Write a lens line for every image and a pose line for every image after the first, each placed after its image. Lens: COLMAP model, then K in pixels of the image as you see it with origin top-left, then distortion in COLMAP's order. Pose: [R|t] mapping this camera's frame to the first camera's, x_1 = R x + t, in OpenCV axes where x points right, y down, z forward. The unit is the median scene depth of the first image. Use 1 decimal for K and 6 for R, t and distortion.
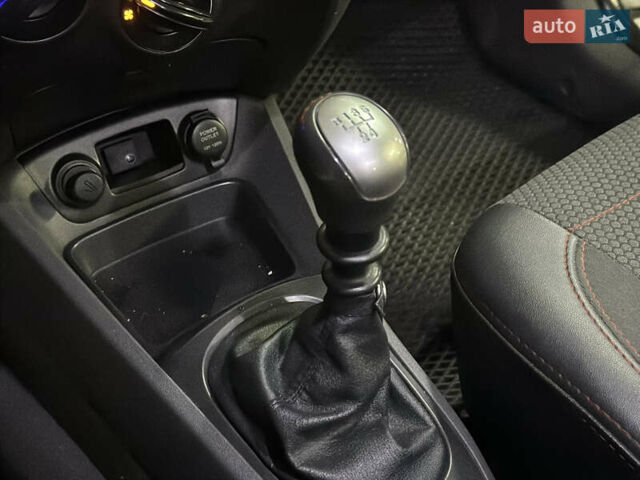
lens RADIAL K [[901.7, 0, 324.0], [0, 901.7, 242.4], [0, 0, 1]] dist [0.127485, 0.043845]
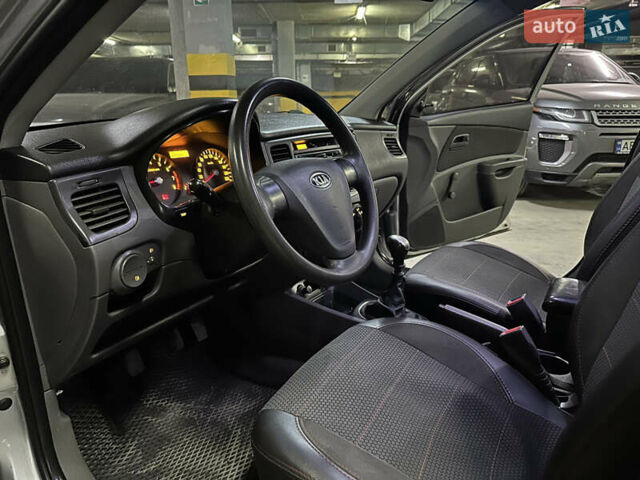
lens RADIAL K [[452.3, 0, 323.2], [0, 452.3, 241.4], [0, 0, 1]] dist [0.112988, -0.170217]
pose [[0.936337, -0.114785, 0.331808, -0.986096], [0.247510, 0.886077, -0.391927, 0.639681], [-0.249020, 0.449102, 0.858077, -0.925925]]
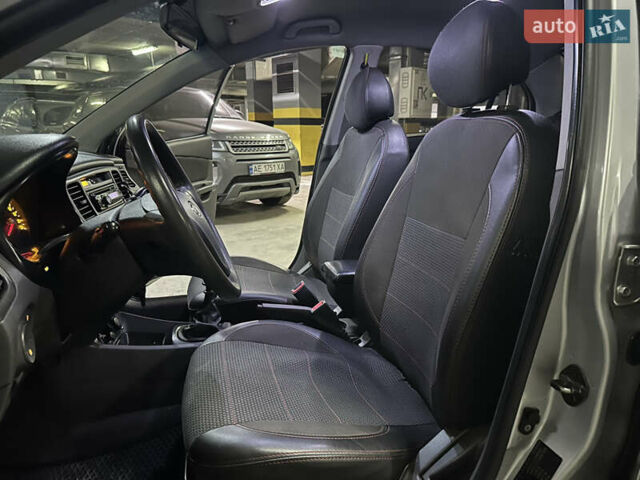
lens RADIAL K [[452.3, 0, 323.2], [0, 452.3, 241.4], [0, 0, 1]] dist [0.112988, -0.170217]
pose [[0.400603, -0.225055, 0.888182, -1.741169], [0.625971, 0.775097, -0.085935, 0.393976], [-0.669088, 0.590402, 0.451384, -0.711460]]
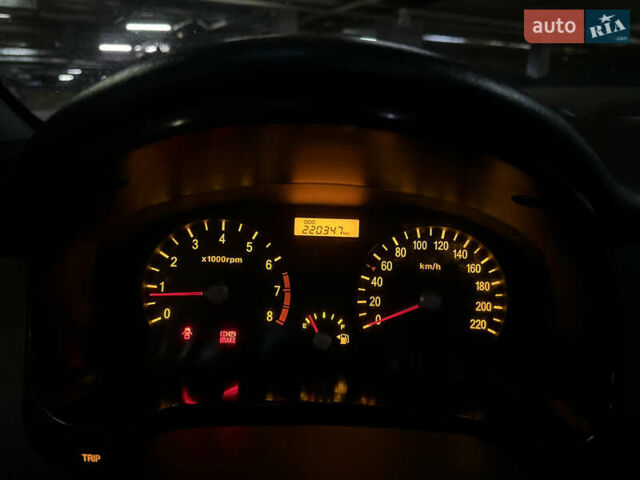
lens RADIAL K [[473.4, 0, 319.7], [0, 473.4, 240.3], [0, 0, 1]] dist [0.121516, -0.099501]
pose [[0.782494, 0.177468, -0.596832, -0.499374], [-0.426251, 0.851390, -0.305687, -0.278332], [0.453888, 0.493599, 0.741853, 0.111022]]
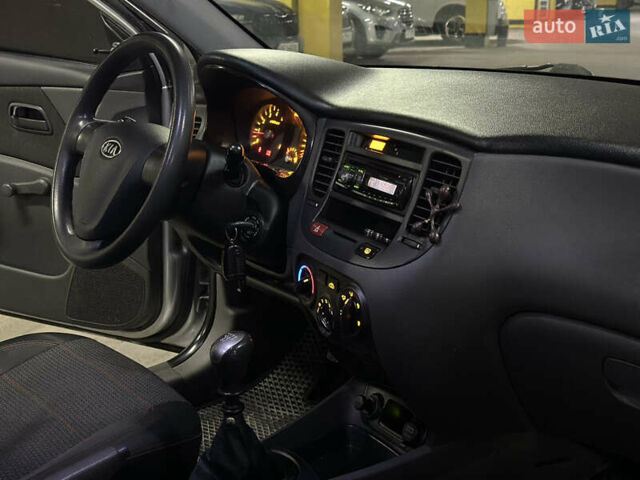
lens RADIAL K [[901.7, 0, 324.0], [0, 901.7, 242.4], [0, 0, 1]] dist [0.127485, 0.043845]
pose [[-0.014449, 0.266611, -0.963696, 2.000394], [-0.673562, 0.709715, 0.206444, -0.841860], [0.738990, 0.652092, 0.169324, 0.416098]]
